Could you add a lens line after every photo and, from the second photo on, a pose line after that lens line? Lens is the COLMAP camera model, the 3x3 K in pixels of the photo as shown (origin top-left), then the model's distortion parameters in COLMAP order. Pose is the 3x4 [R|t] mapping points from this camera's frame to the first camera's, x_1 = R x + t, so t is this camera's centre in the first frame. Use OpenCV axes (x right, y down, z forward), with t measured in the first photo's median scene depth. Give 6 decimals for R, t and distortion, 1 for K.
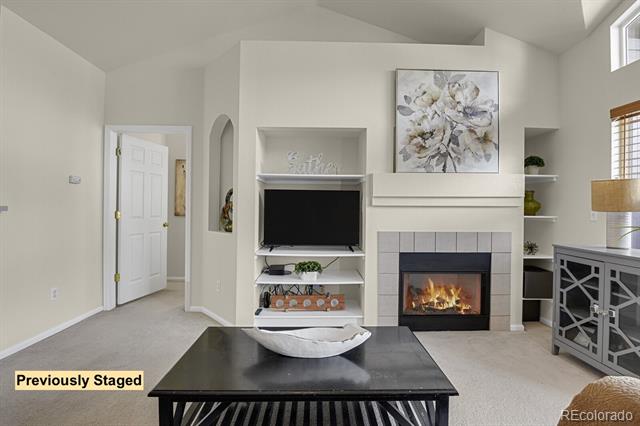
lens RADIAL K [[319.7, 0, 324.9], [0, 319.7, 210.8], [0, 0, 1]] dist [-0.014839, -0.005426]
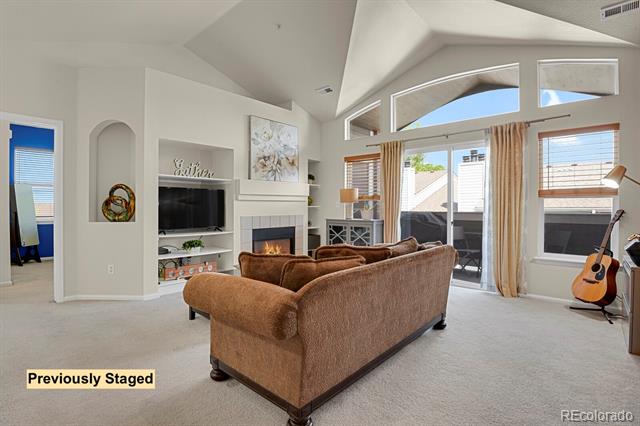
lens RADIAL K [[319.7, 0, 320.9], [0, 319.7, 209.9], [0, 0, 1]] dist [-0.014839, -0.005426]
pose [[0.692262, -0.013843, 0.721514, -0.695410], [0.009233, 0.999904, 0.010326, 0.020319], [-0.721587, -0.000486, 0.692323, -0.368236]]
